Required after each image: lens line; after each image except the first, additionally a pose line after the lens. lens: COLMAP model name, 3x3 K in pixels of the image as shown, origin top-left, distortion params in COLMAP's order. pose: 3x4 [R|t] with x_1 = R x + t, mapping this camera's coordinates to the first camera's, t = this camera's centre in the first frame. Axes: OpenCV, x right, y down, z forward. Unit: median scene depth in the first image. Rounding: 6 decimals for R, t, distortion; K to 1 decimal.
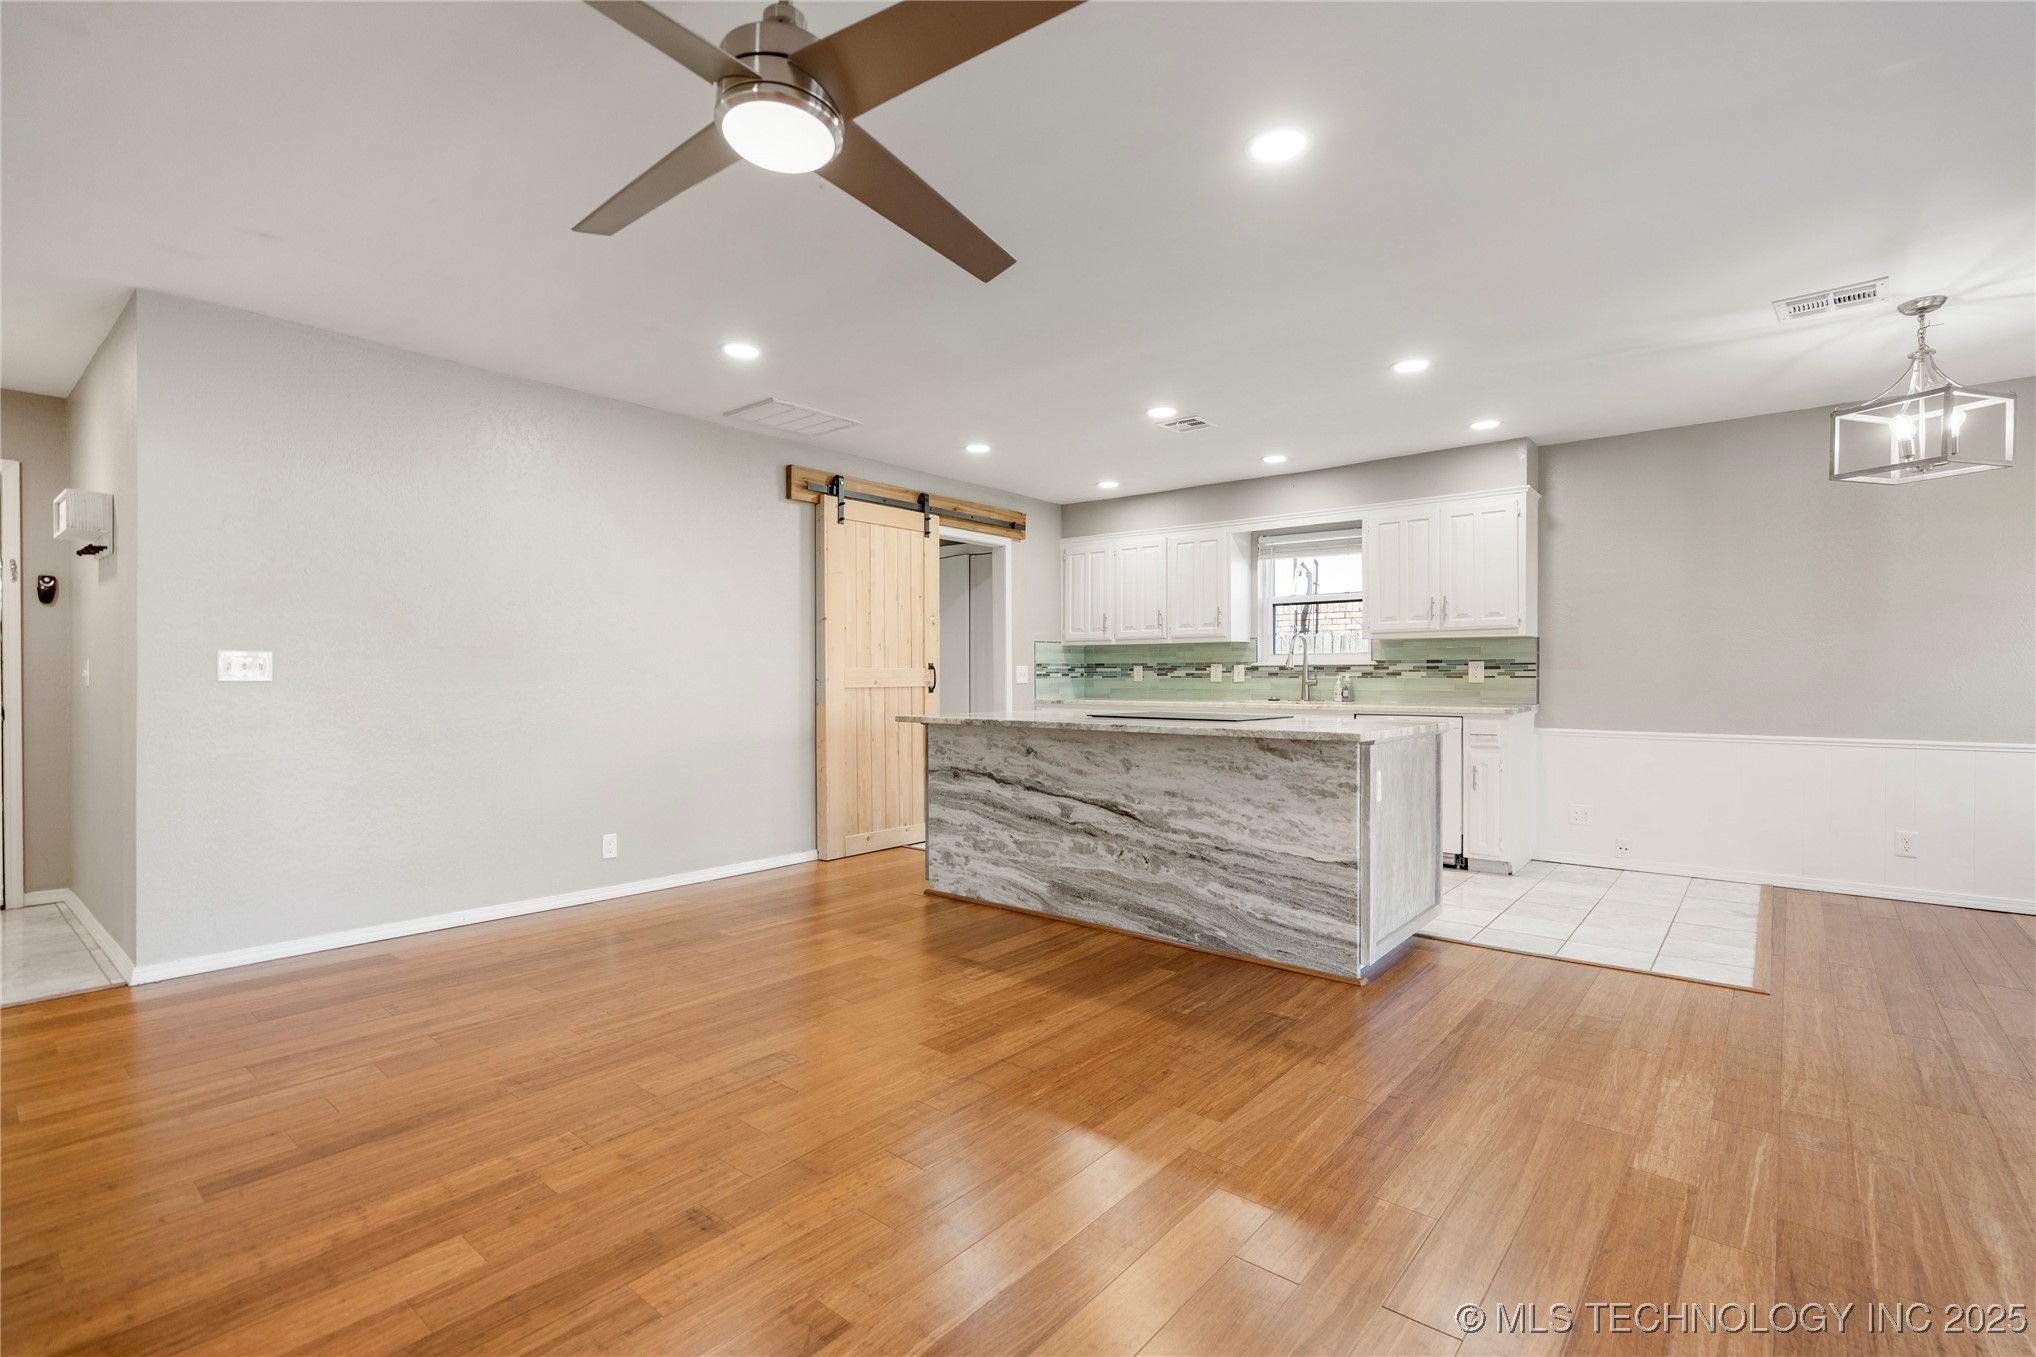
lens RADIAL K [[927.5, 0, 1018.0], [0, 927.5, 684.9], [0, 0, 1]] dist [-0.002246, 0.000941]
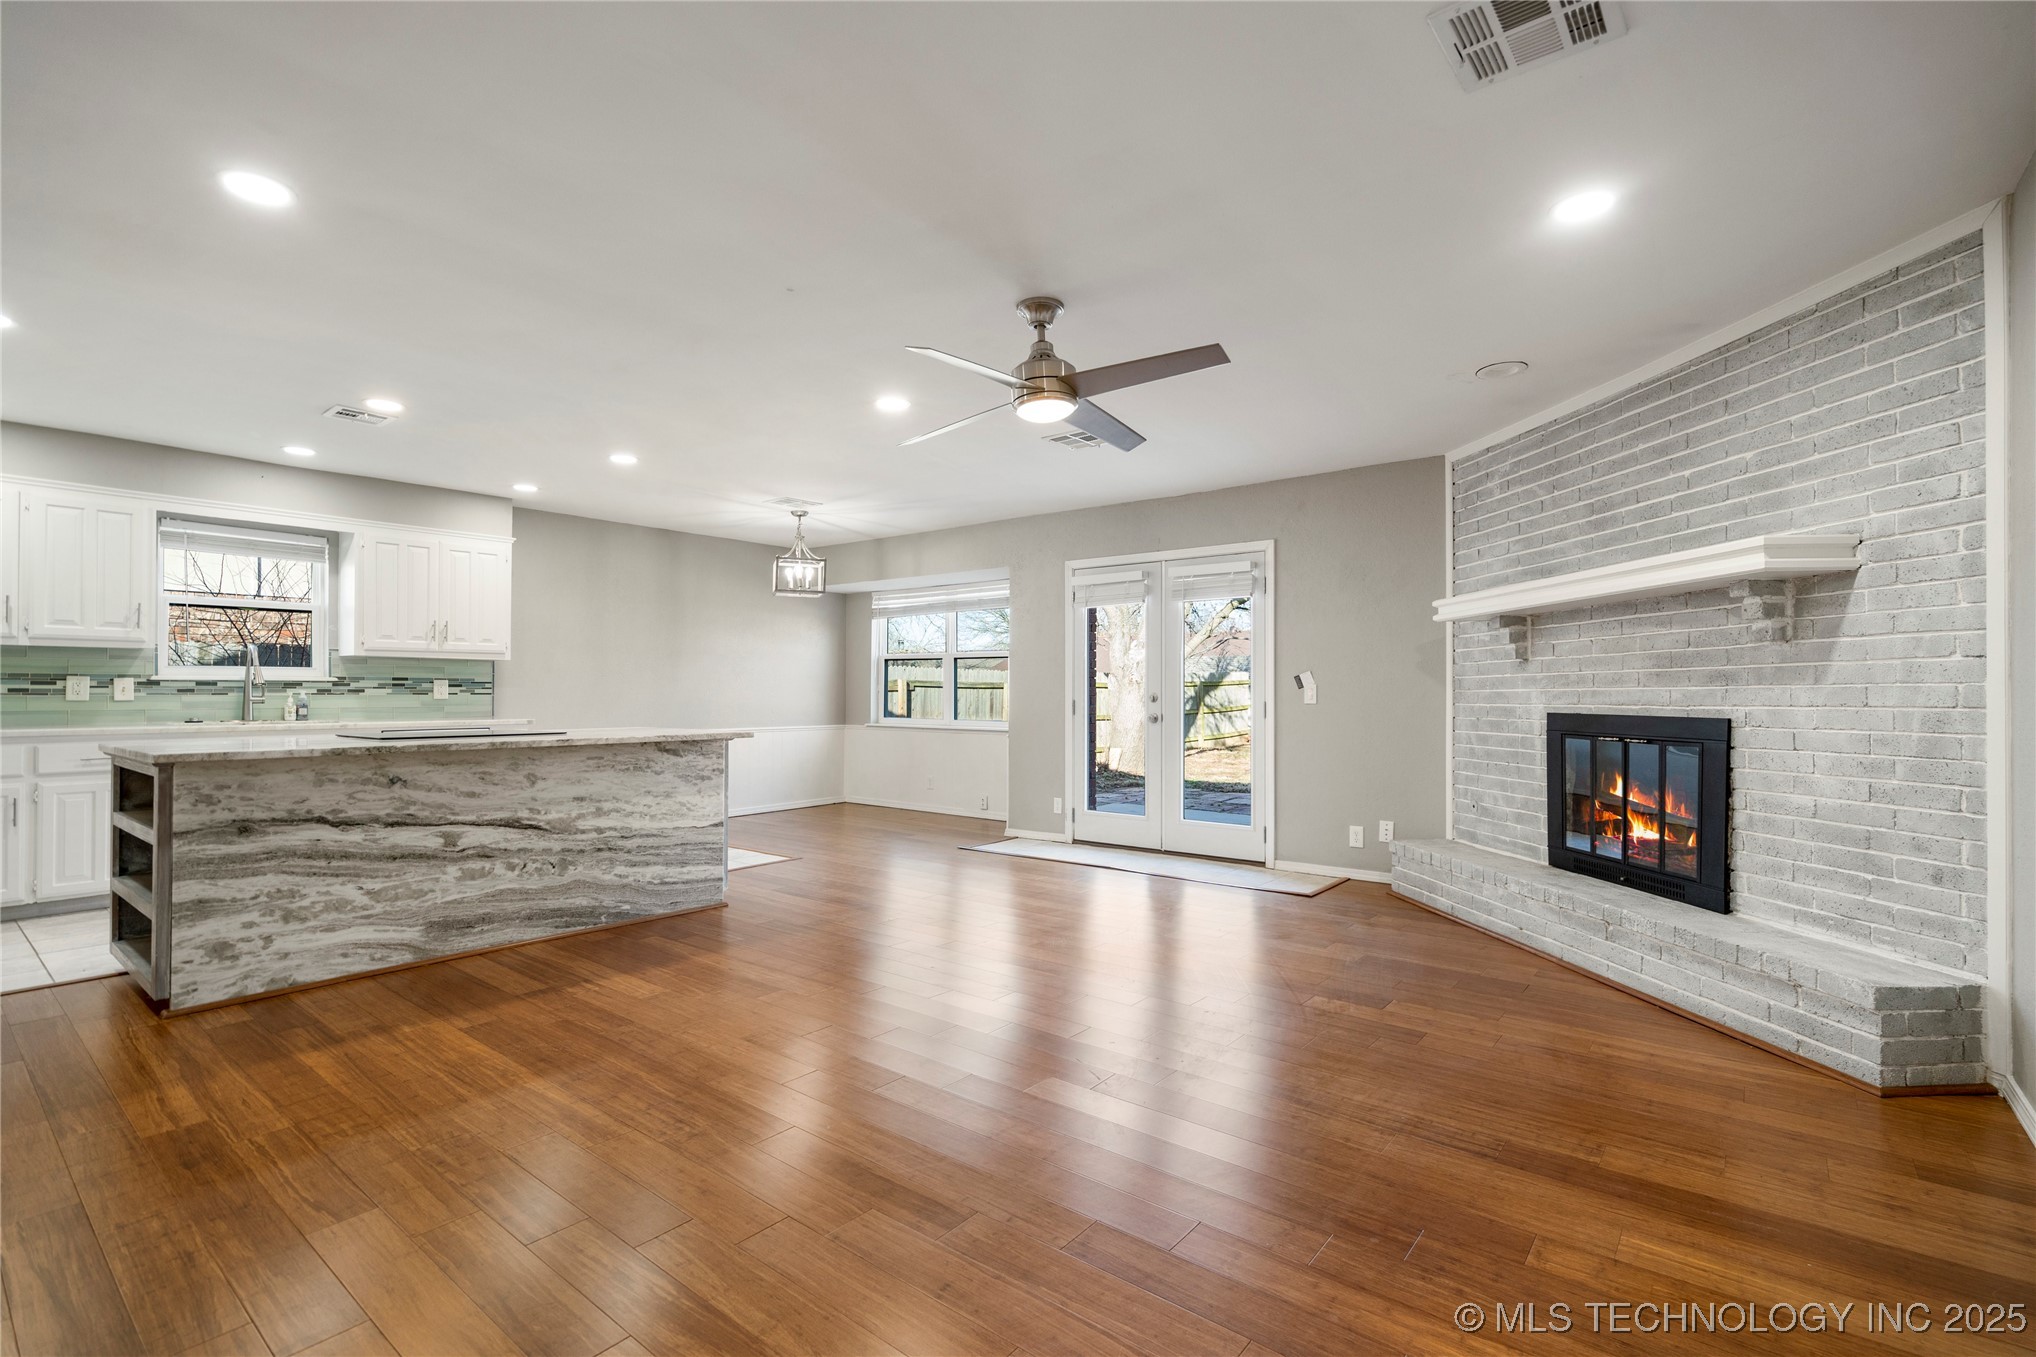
lens RADIAL K [[927.5, 0, 1018.0], [0, 927.5, 684.9], [0, 0, 1]] dist [-0.002246, 0.000941]
pose [[-0.017153, 0.009161, 0.999811, -0.662900], [0.007420, 0.999932, -0.009035, -0.004276], [-0.999825, 0.007263, -0.017220, 0.336626]]
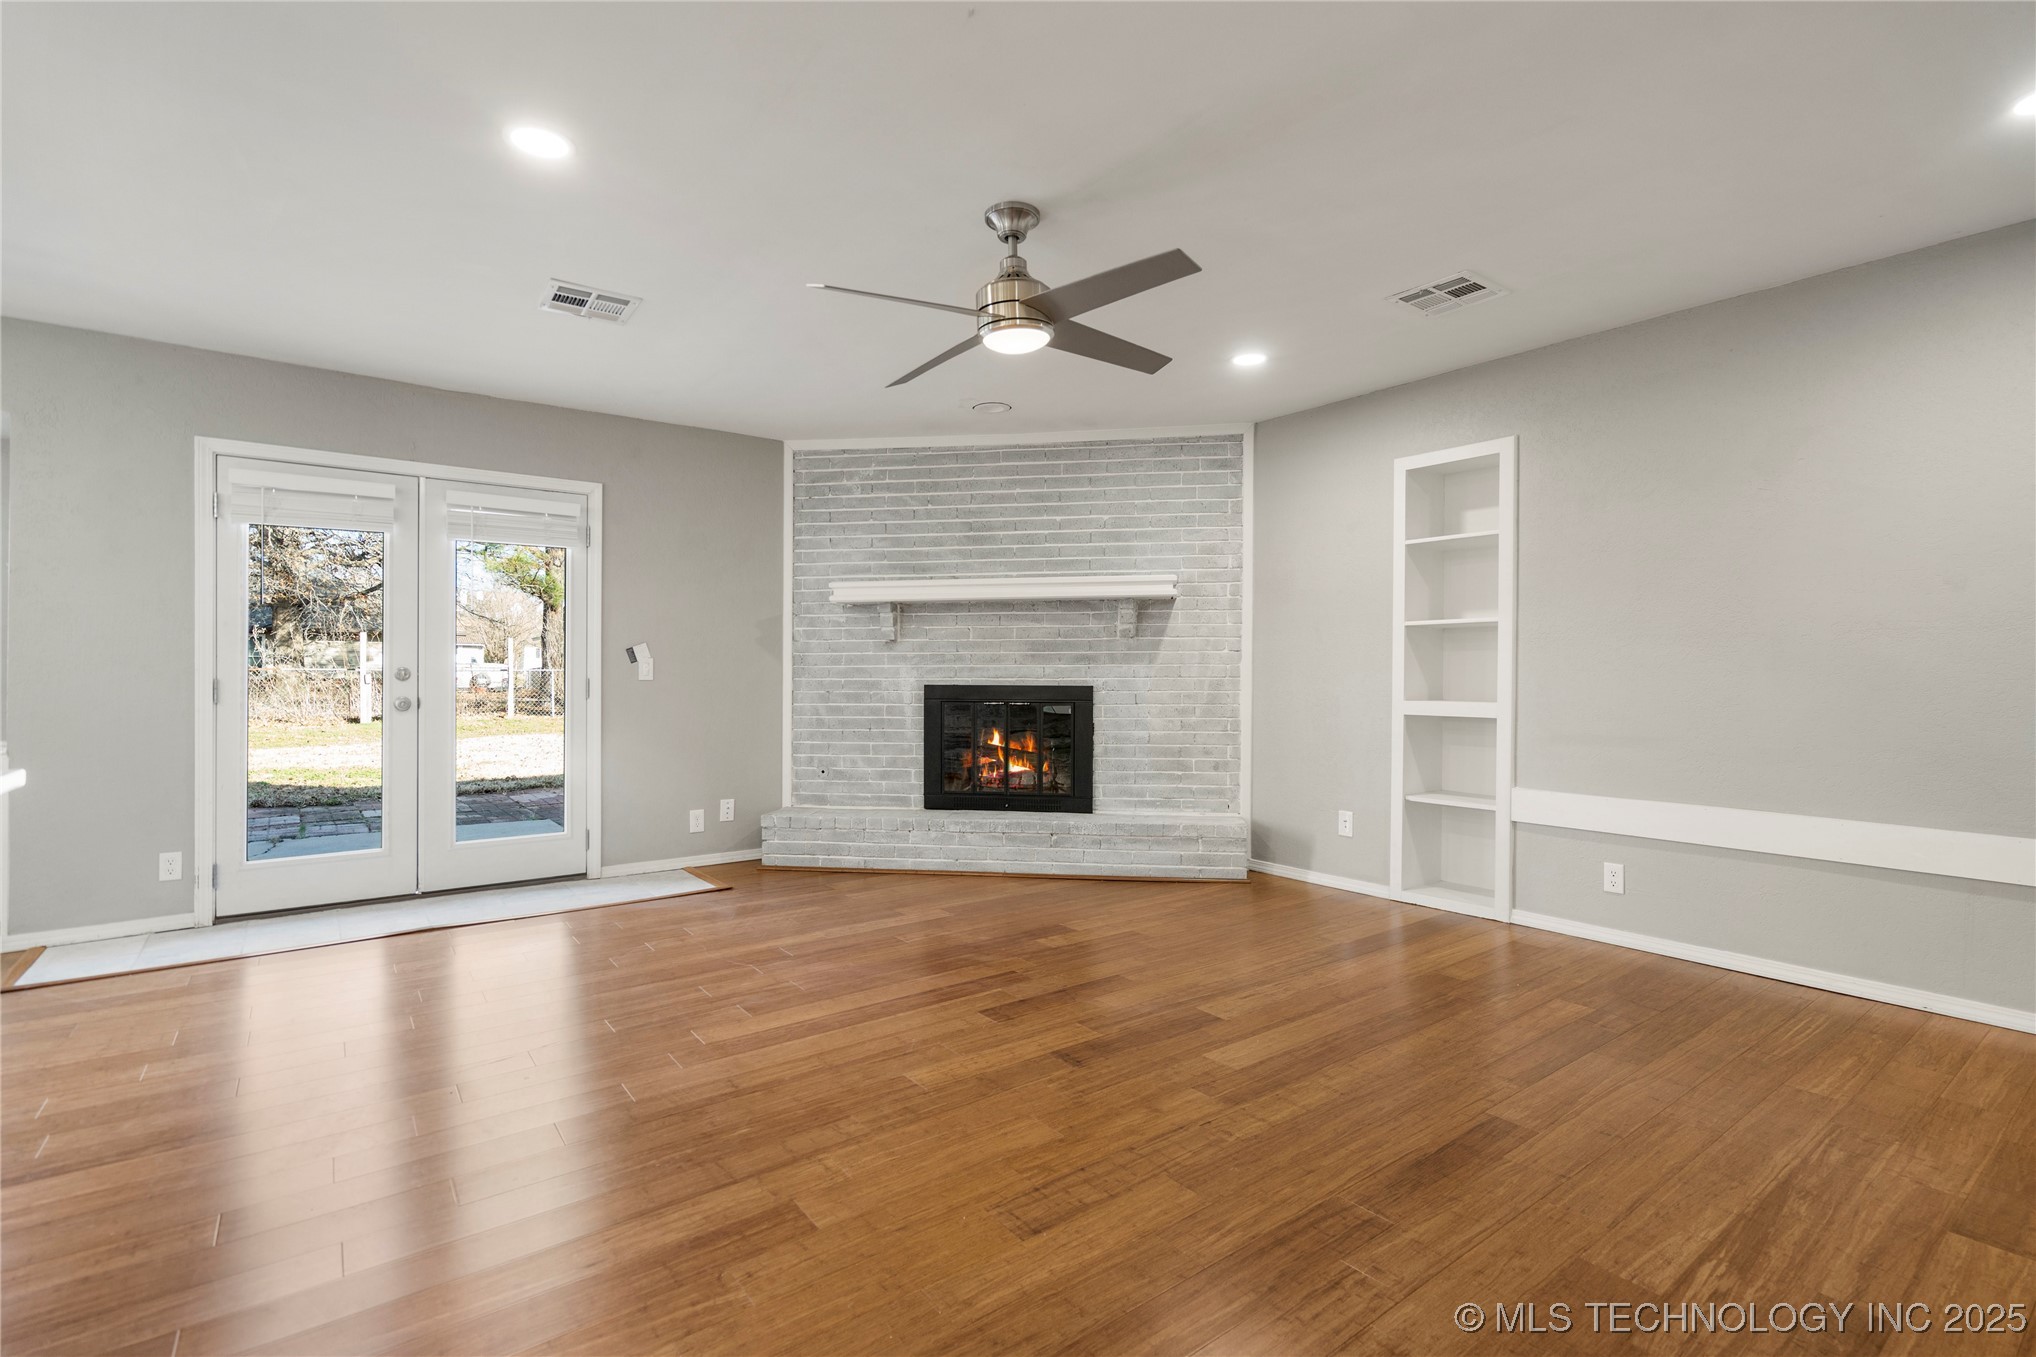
lens RADIAL K [[931.2, 0, 1014.1], [0, 931.2, 672.3], [0, 0, 1]] dist [-0.012782, 0.000819]
pose [[-0.973187, -0.003019, 0.229995, -0.194259], [-0.000748, 0.999950, 0.009959, -0.007181], [-0.230014, 0.009519, -0.973141, 0.798089]]
